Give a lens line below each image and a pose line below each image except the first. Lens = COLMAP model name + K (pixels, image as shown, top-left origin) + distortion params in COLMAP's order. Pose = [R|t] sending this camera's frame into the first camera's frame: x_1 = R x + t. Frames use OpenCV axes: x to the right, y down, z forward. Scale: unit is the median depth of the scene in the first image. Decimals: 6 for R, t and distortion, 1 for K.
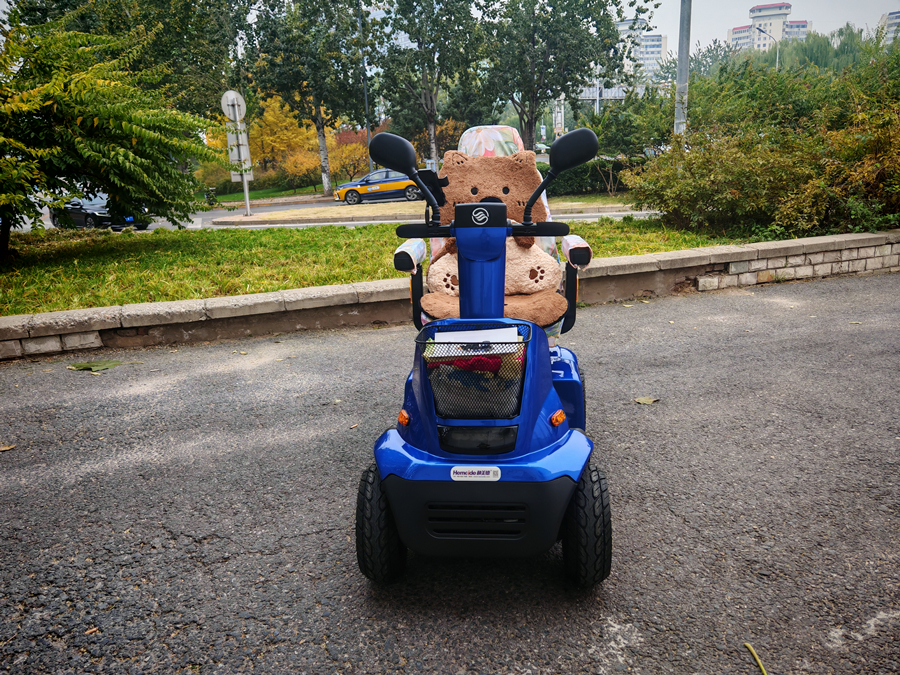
lens RADIAL K [[709.3, 0, 454.9], [0, 709.3, 339.0], [0, 0, 1]] dist [0.023987, -0.022660]
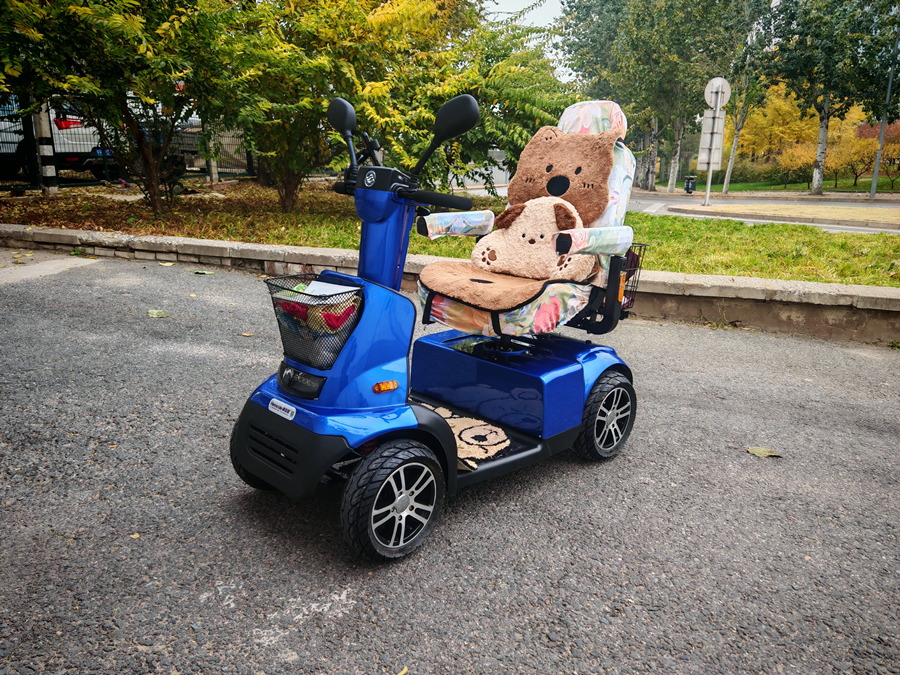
lens RADIAL K [[709.3, 0, 451.0], [0, 709.3, 332.9], [0, 0, 1]] dist [0.023987, -0.022660]
pose [[0.770321, 0.211223, -0.601657, 0.190959], [-0.207582, 0.975214, 0.076595, -0.013734], [0.602923, 0.065890, 0.795074, 0.062081]]
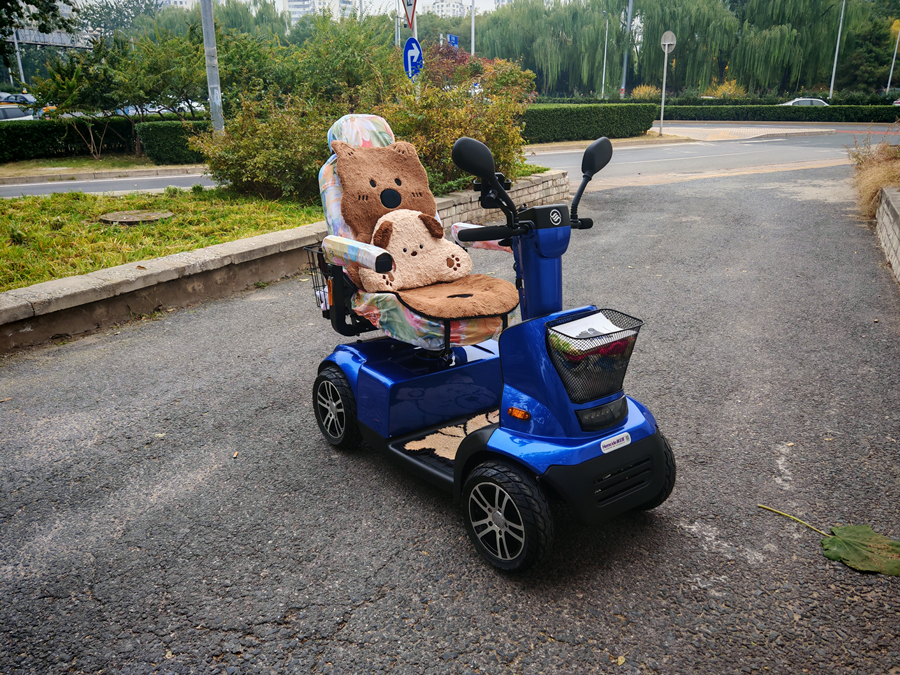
lens RADIAL K [[709.3, 0, 453.5], [0, 709.3, 339.2], [0, 0, 1]] dist [0.023987, -0.022660]
pose [[0.740704, -0.169304, 0.650149, -0.197445], [0.133551, 0.985519, 0.104485, -0.029437], [-0.658424, 0.009435, 0.752588, 0.066626]]
